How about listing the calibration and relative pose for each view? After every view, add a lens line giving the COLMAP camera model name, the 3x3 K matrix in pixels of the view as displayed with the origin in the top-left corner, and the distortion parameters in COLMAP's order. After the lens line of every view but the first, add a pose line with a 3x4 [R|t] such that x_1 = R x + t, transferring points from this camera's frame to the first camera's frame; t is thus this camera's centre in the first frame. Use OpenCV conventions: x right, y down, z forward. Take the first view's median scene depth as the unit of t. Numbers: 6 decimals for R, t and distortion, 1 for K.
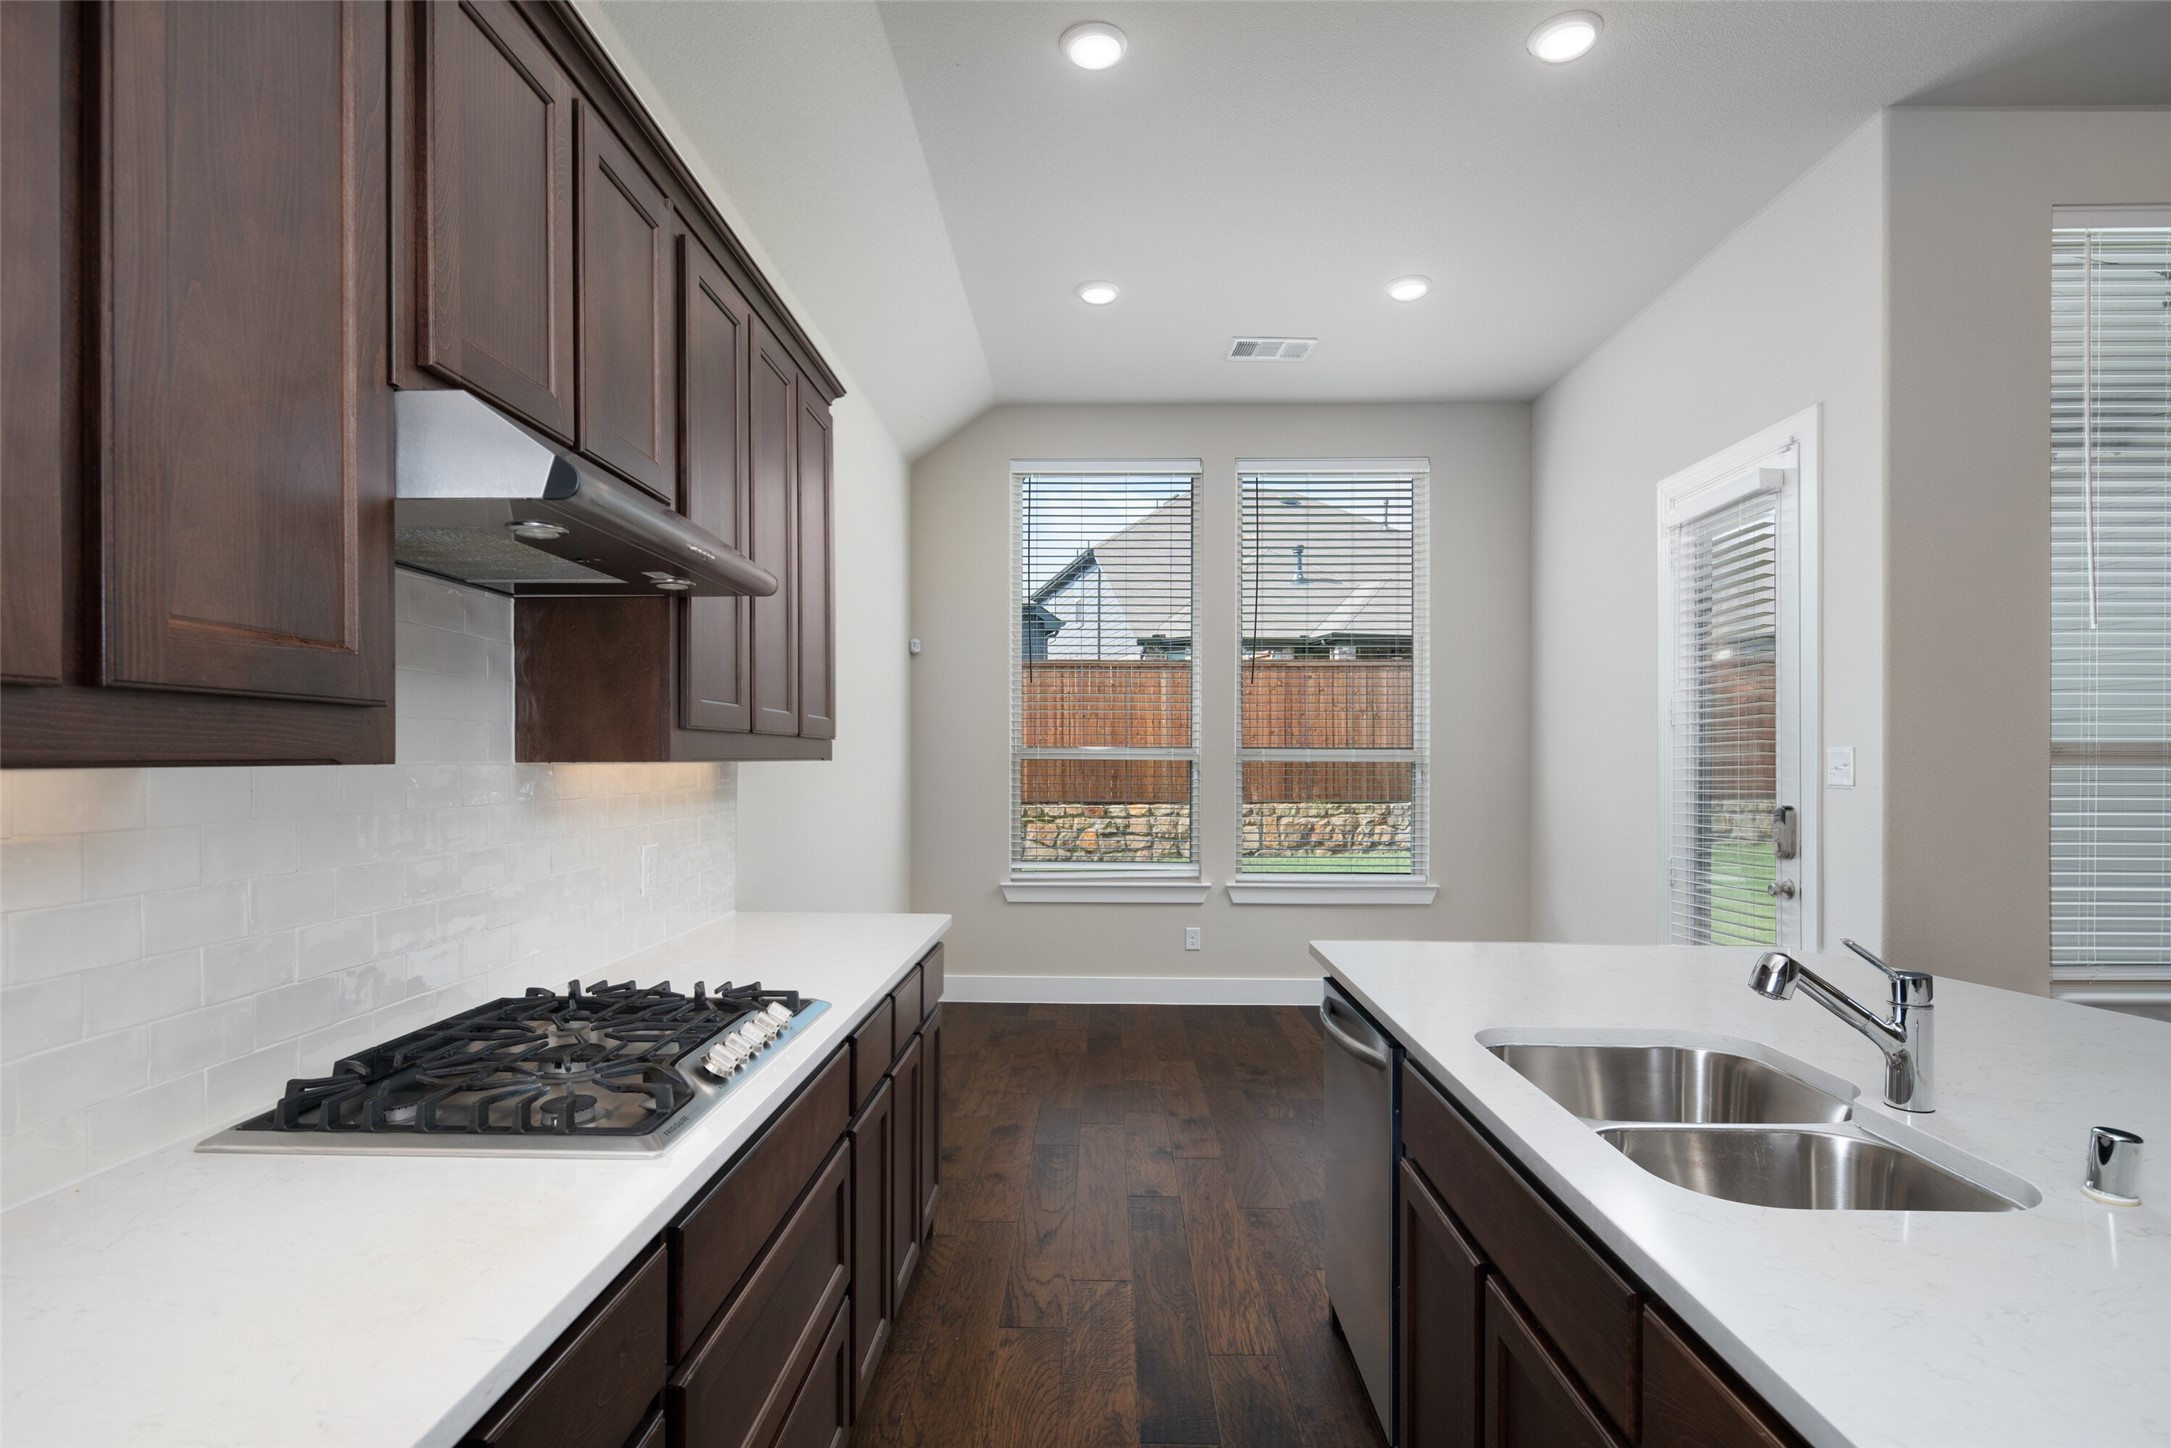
lens RADIAL K [[1067.6, 0, 1076.3], [0, 1067.6, 764.6], [0, 0, 1]] dist [0.001405, -0.000130]
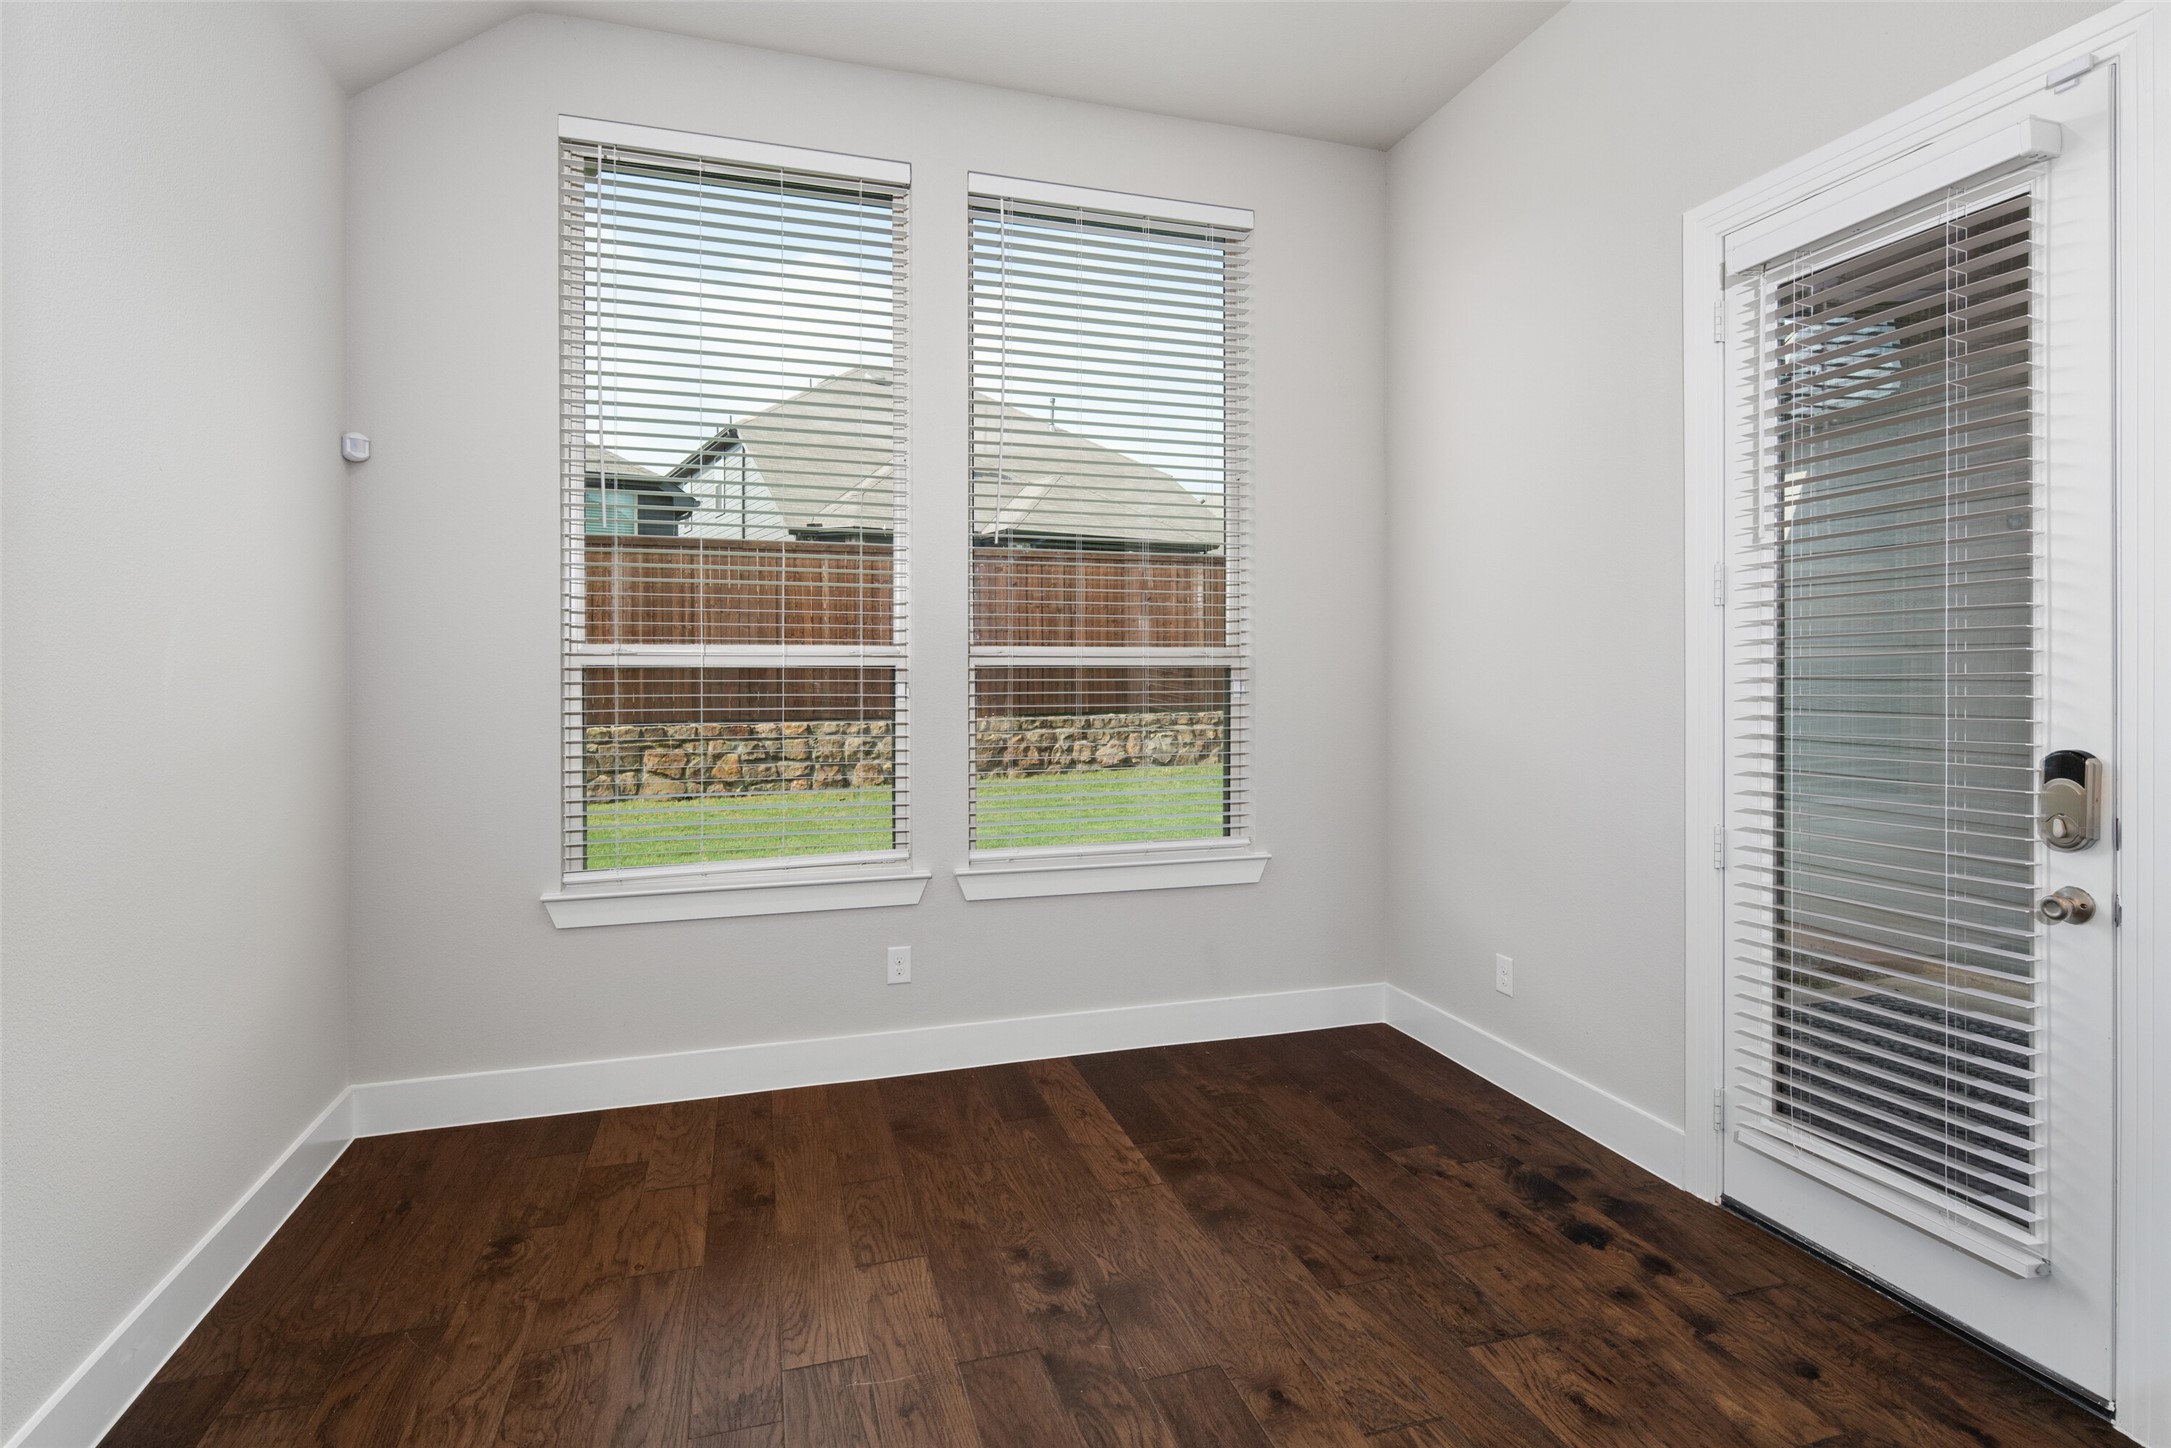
lens RADIAL K [[1074.7, 0, 1092.7], [0, 1074.7, 664.8], [0, 0, 1]] dist [-0.004011, -0.000940]
pose [[0.944877, -0.002673, 0.327415, 0.006242], [0.004446, 0.999979, -0.004667, -0.000733], [-0.327396, 0.005865, 0.944869, 0.163279]]
